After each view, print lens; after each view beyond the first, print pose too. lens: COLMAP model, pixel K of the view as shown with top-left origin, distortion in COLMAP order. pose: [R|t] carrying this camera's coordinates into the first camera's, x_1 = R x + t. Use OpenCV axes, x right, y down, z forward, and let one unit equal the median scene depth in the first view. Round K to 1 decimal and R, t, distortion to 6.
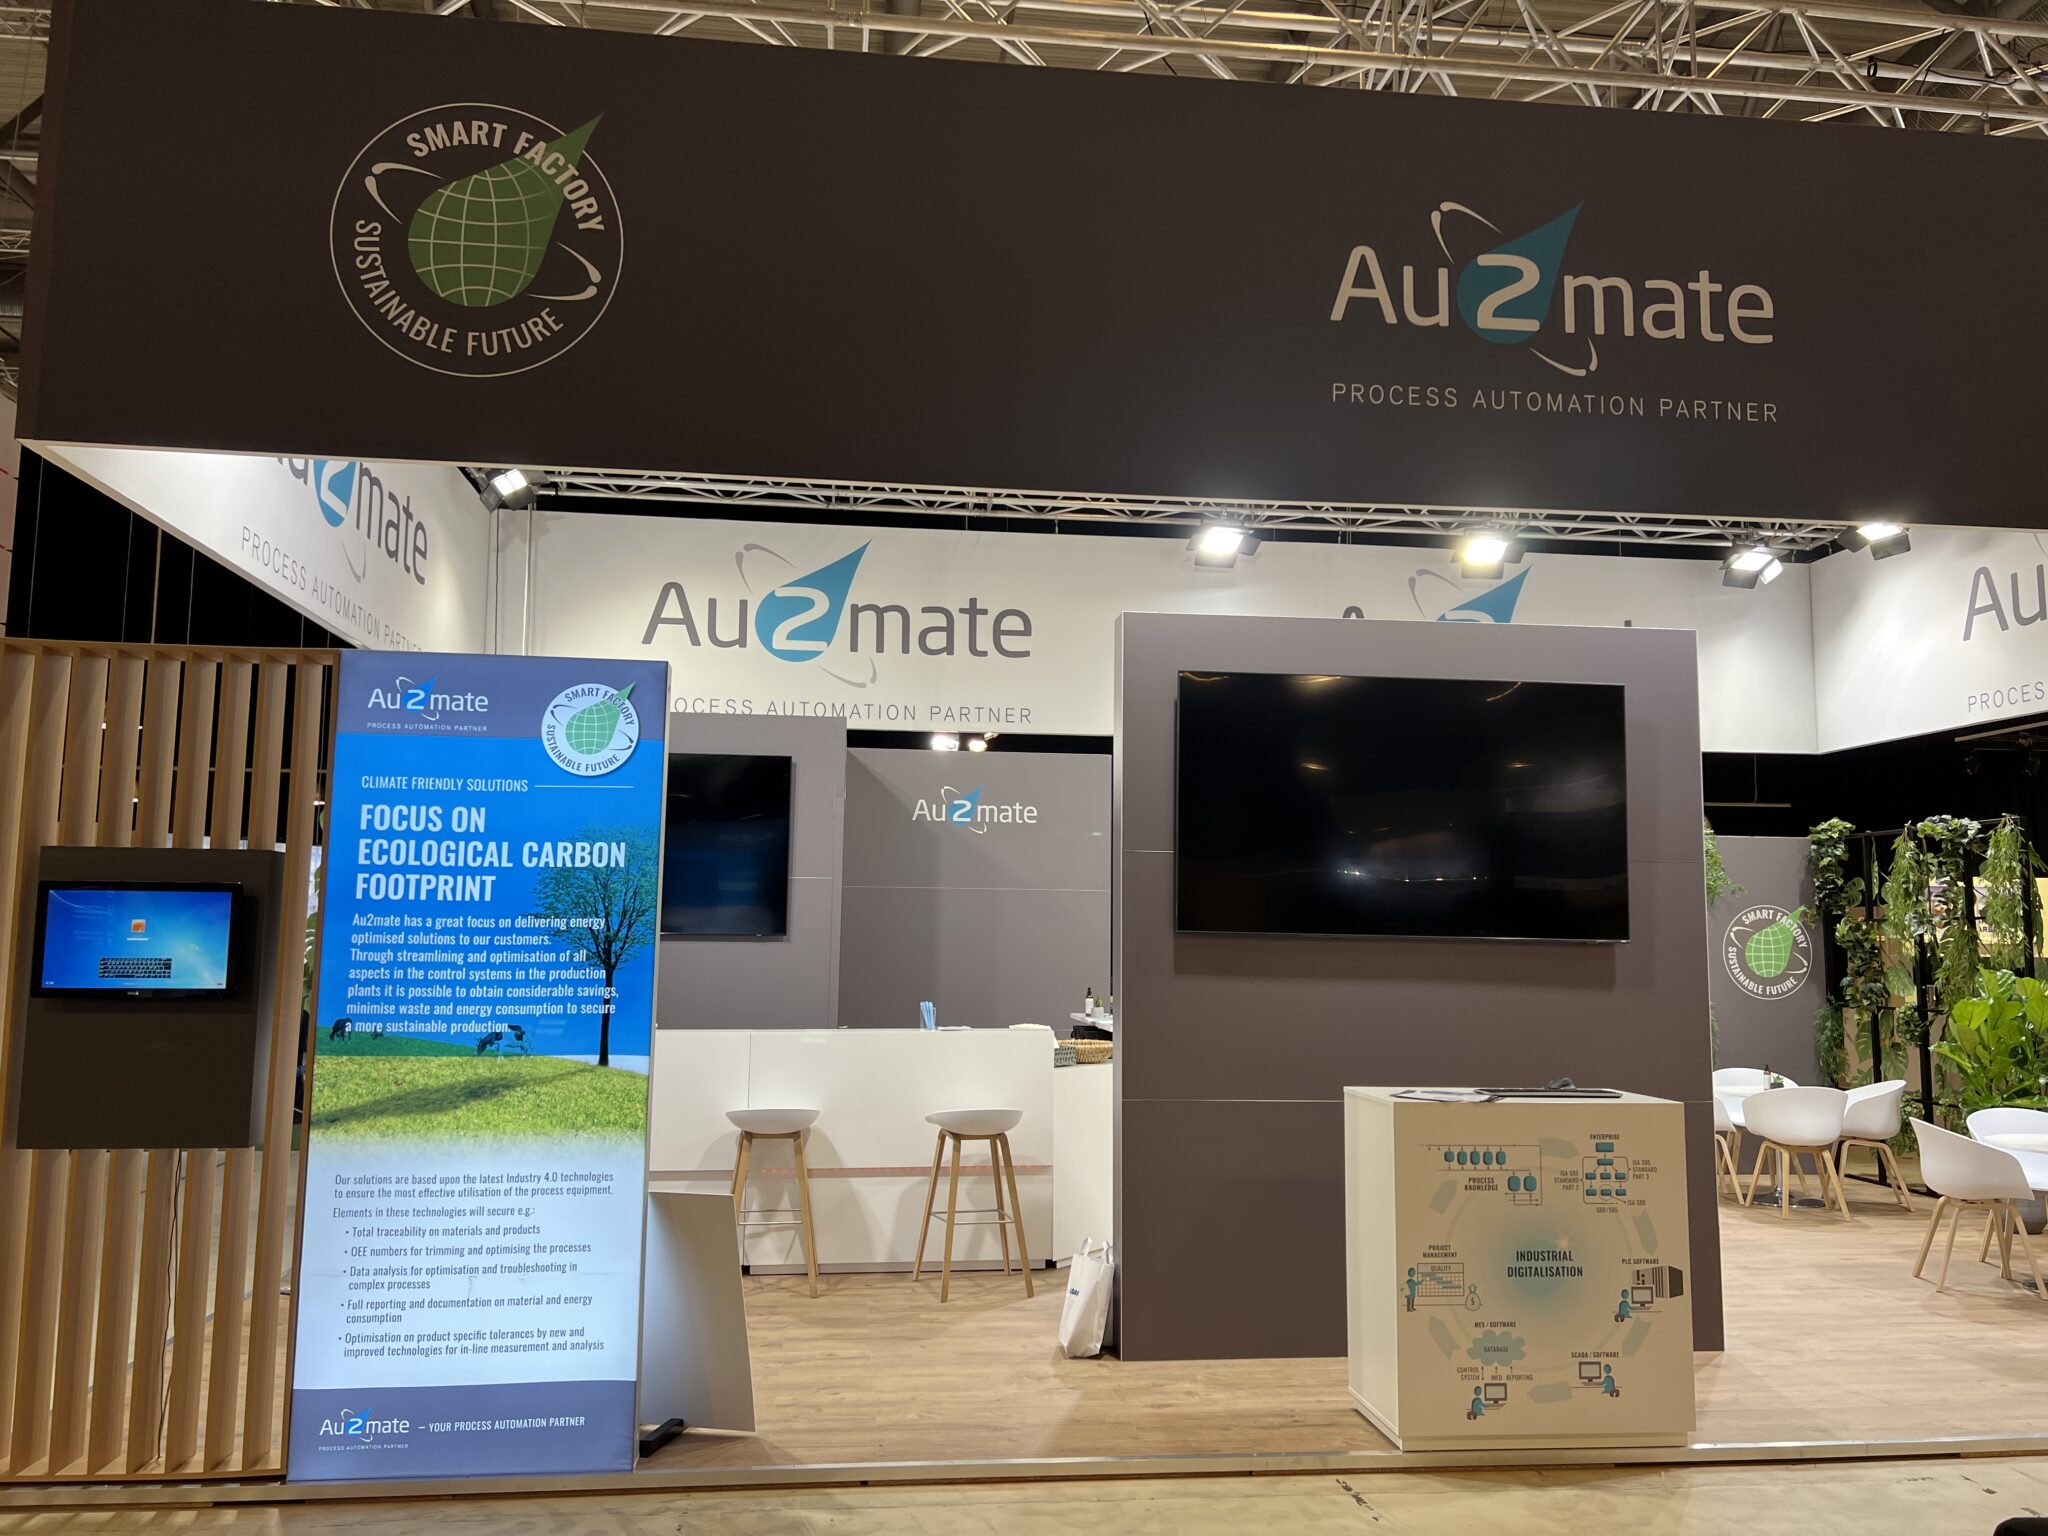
lens RADIAL K [[1518.3, 0, 1024.0], [0, 1518.3, 768.0], [0, 0, 1]] dist [-0.004094, -0.002495]
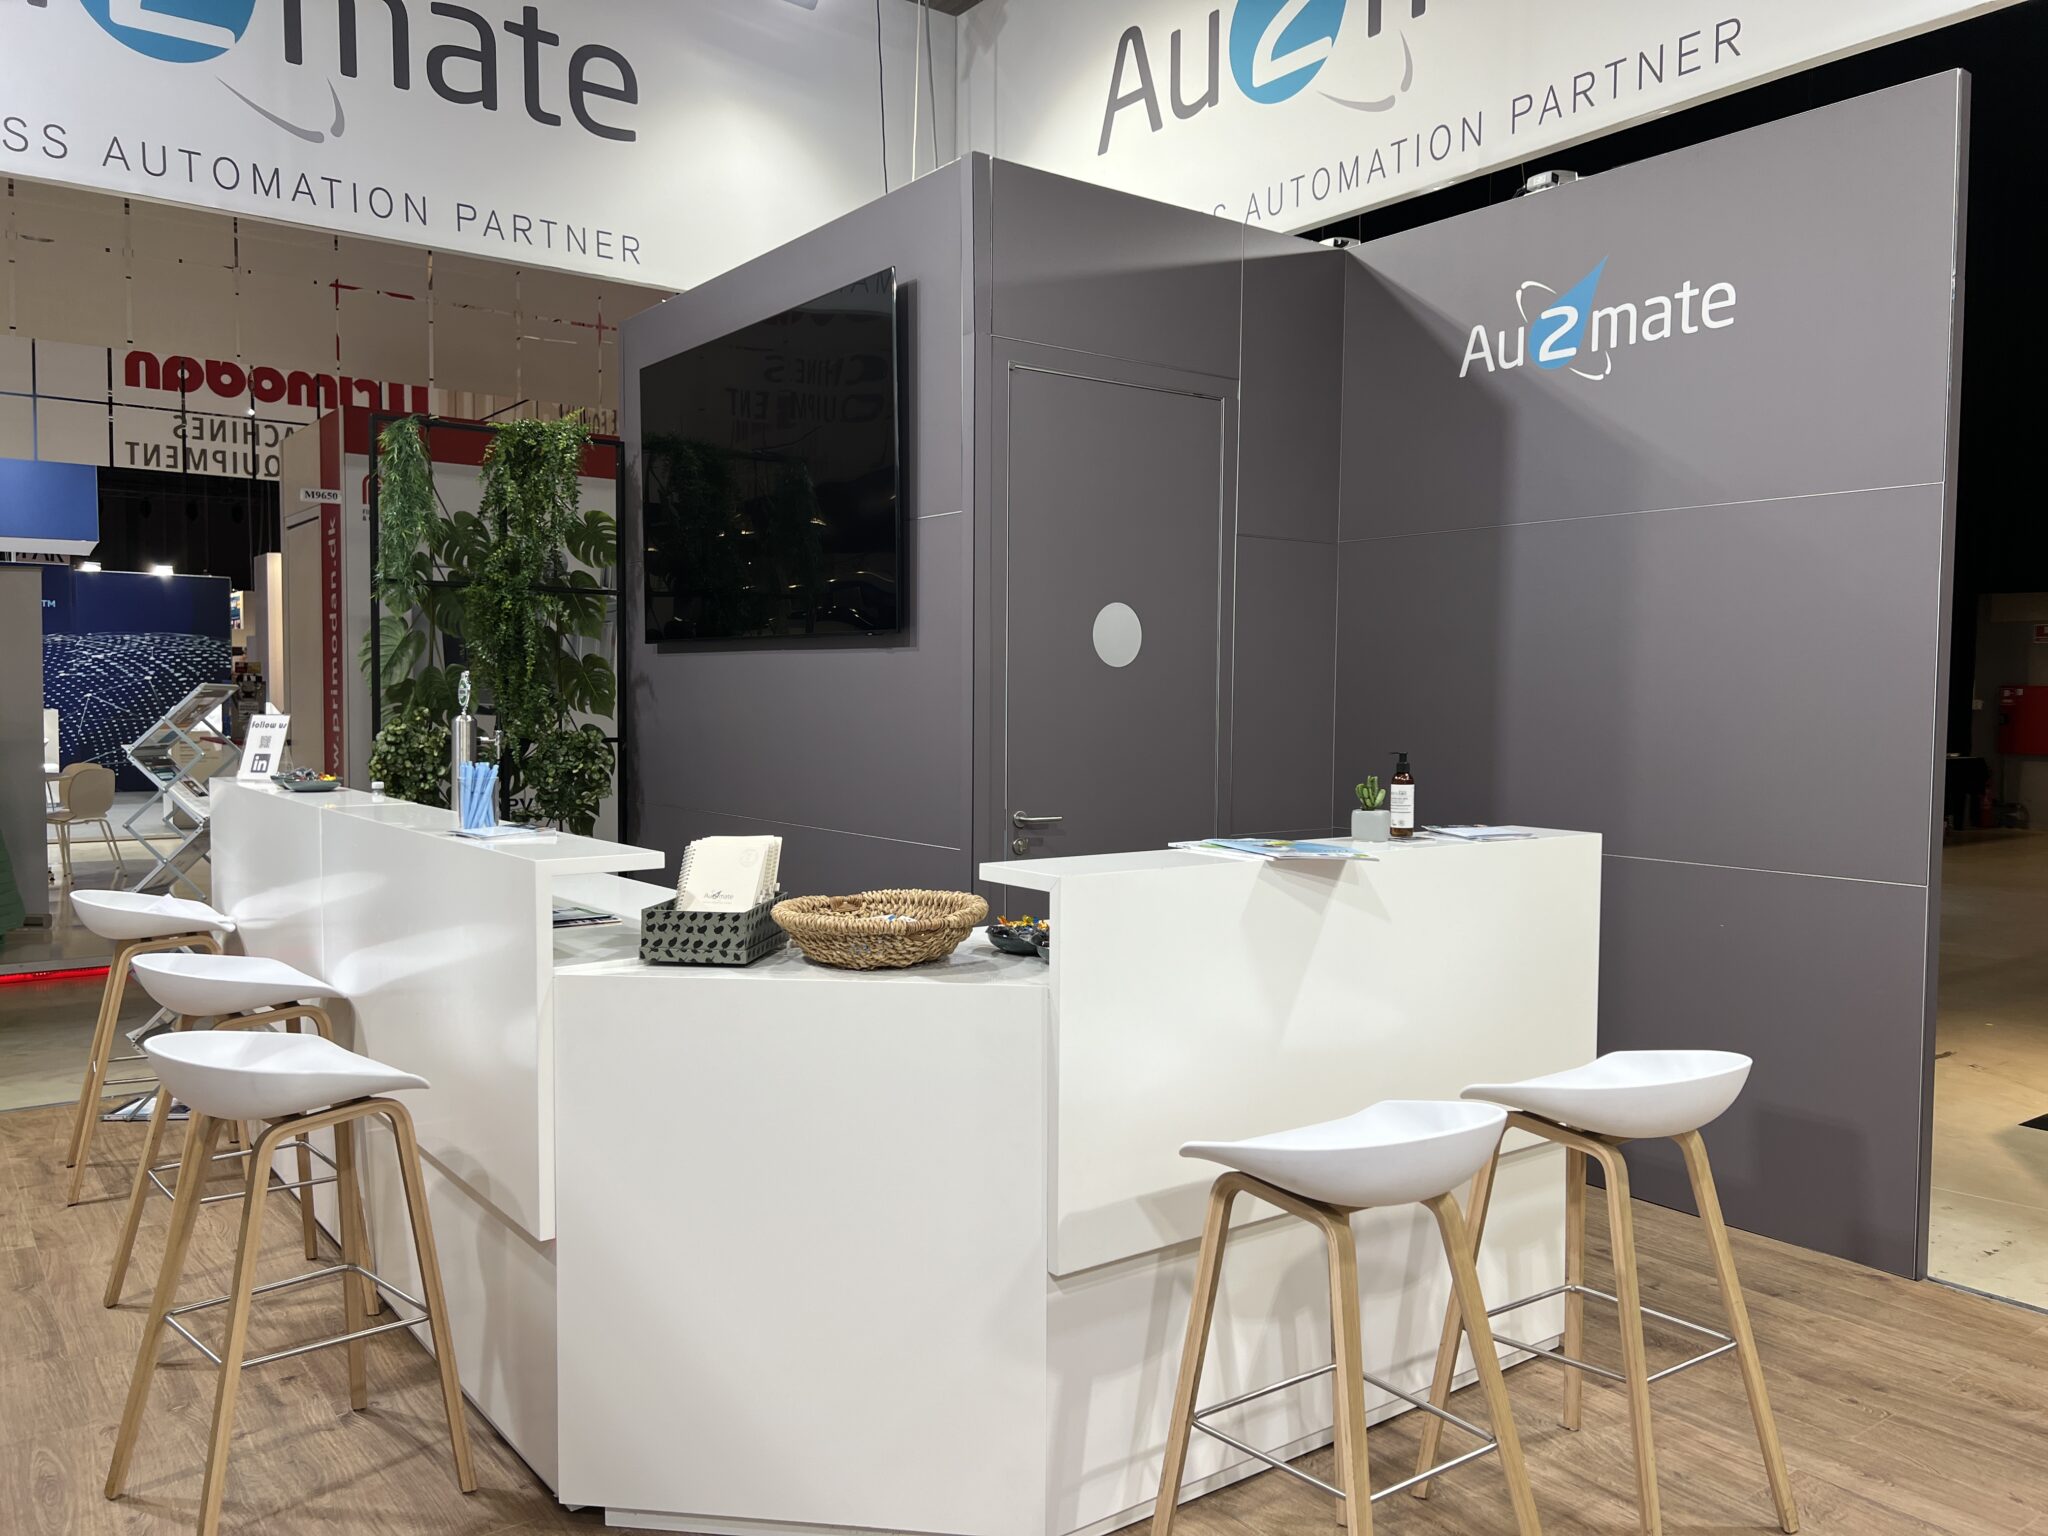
lens RADIAL K [[1539.6, 0, 1024.0], [0, 1539.6, 768.0], [0, 0, 1]] dist [0.034842, -0.006492]
pose [[0.510946, 0.033795, -0.858948, 0.250726], [0.094389, 0.990979, 0.095137, 0.091179], [0.854415, -0.129685, 0.503147, 0.640115]]
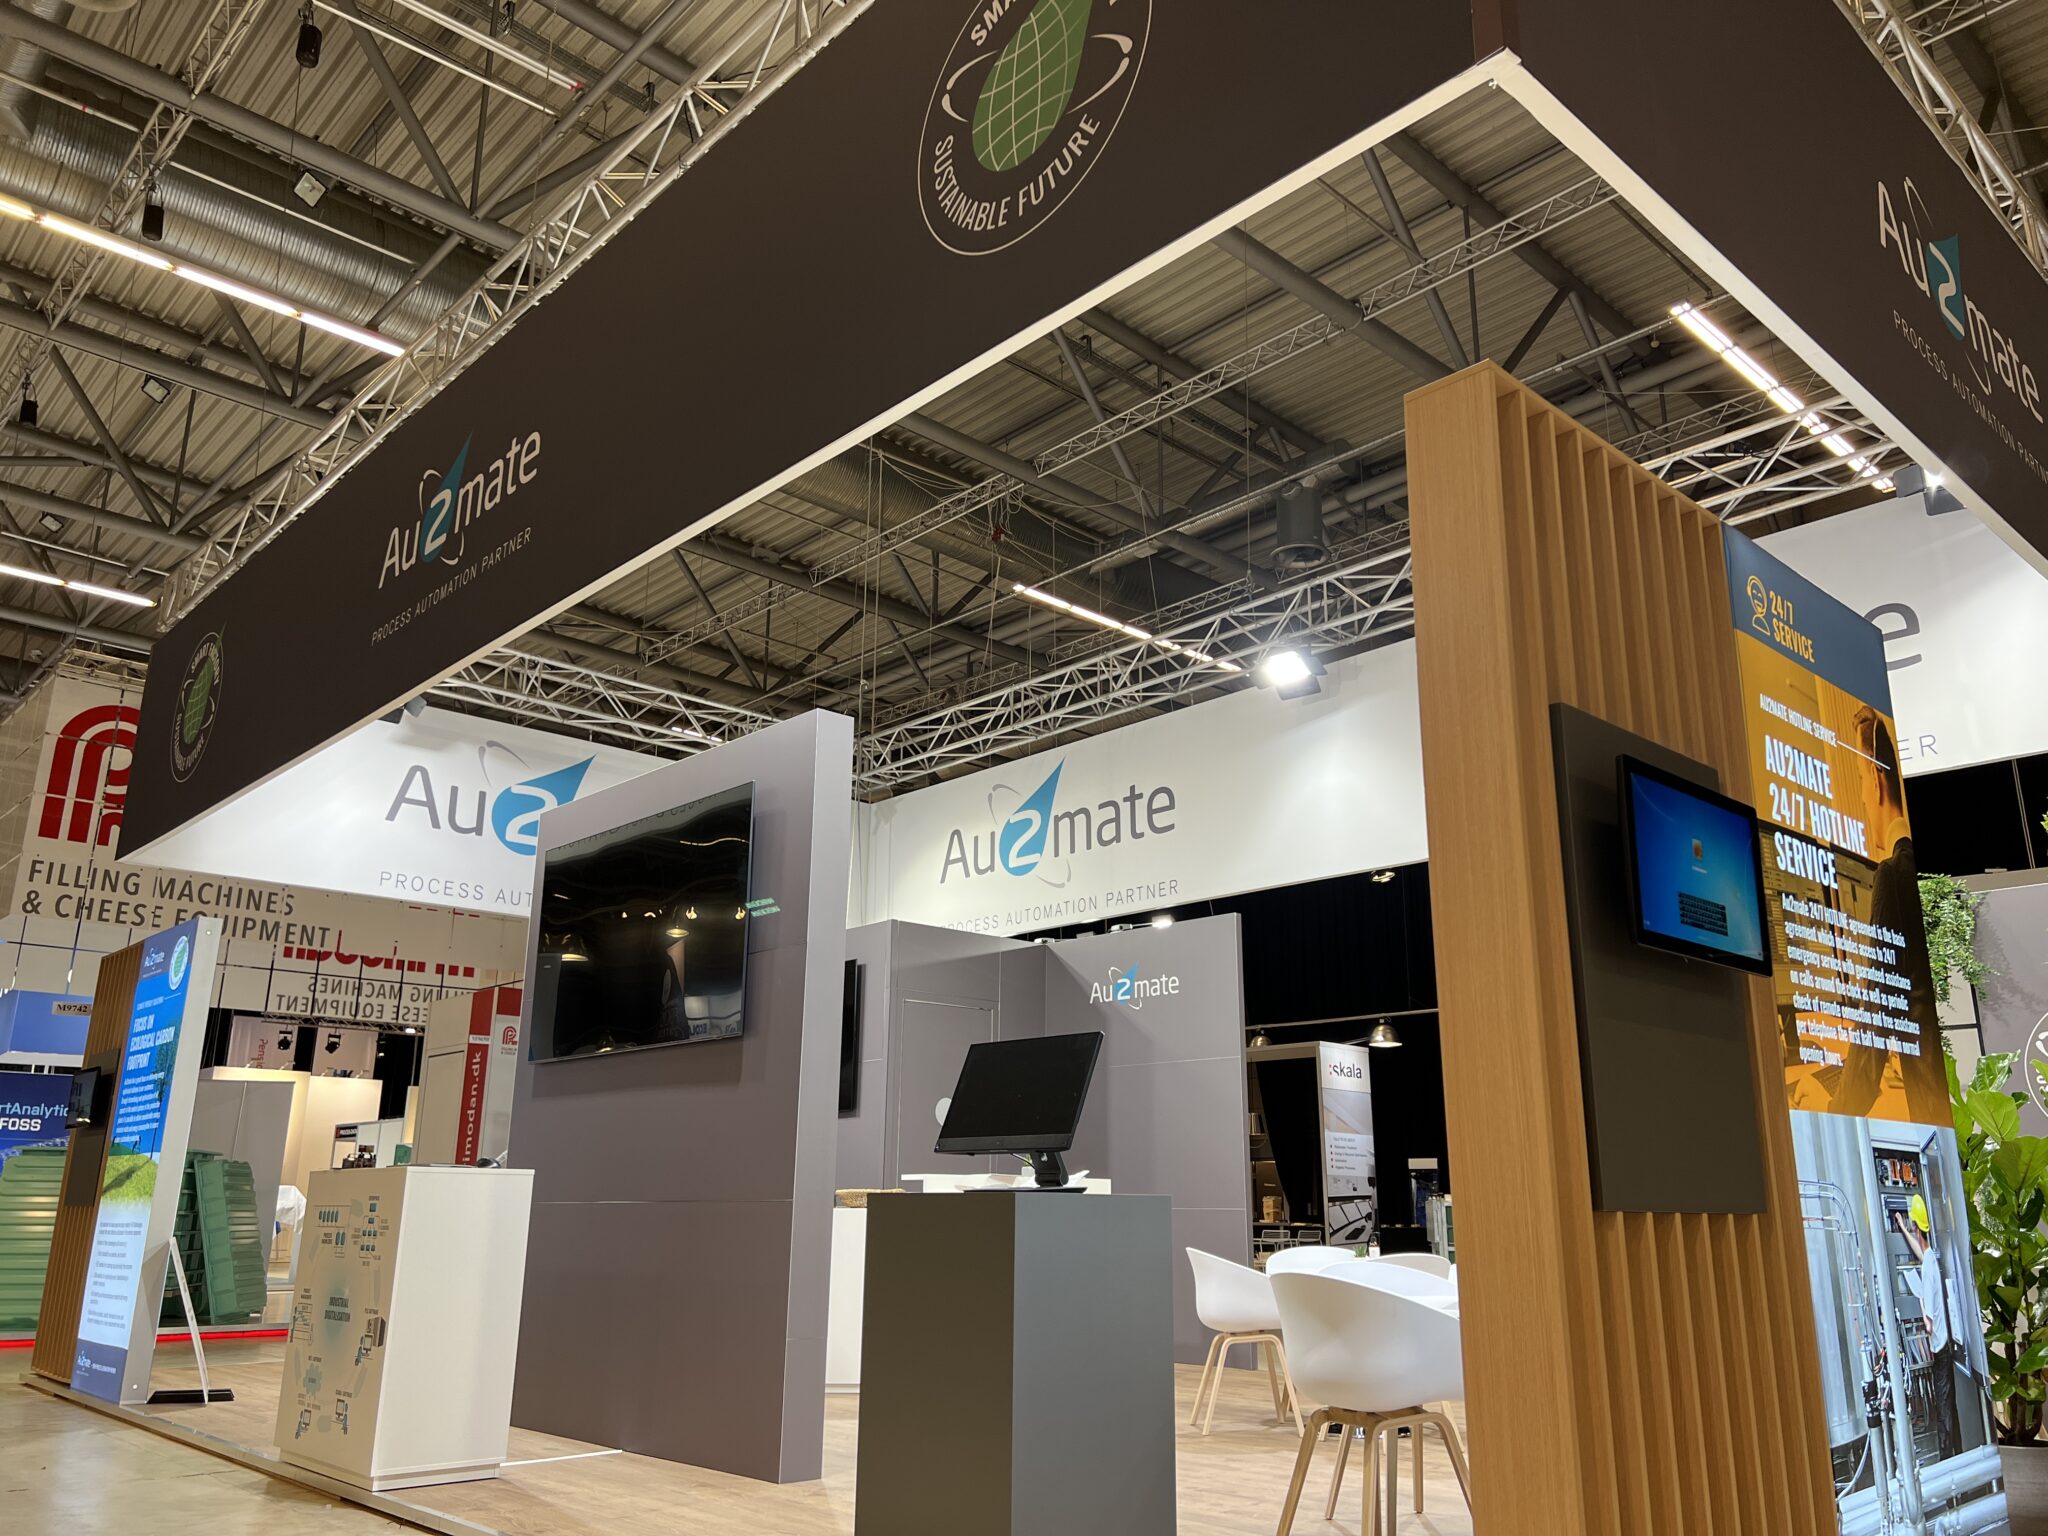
lens RADIAL K [[1539.6, 0, 1024.0], [0, 1539.6, 768.0], [0, 0, 1]] dist [0.034842, -0.006492]
pose [[0.595262, -0.231041, -0.769599, 0.756319], [0.092805, 0.971130, -0.219759, 0.105468], [0.798154, 0.059391, 0.599519, 0.303073]]
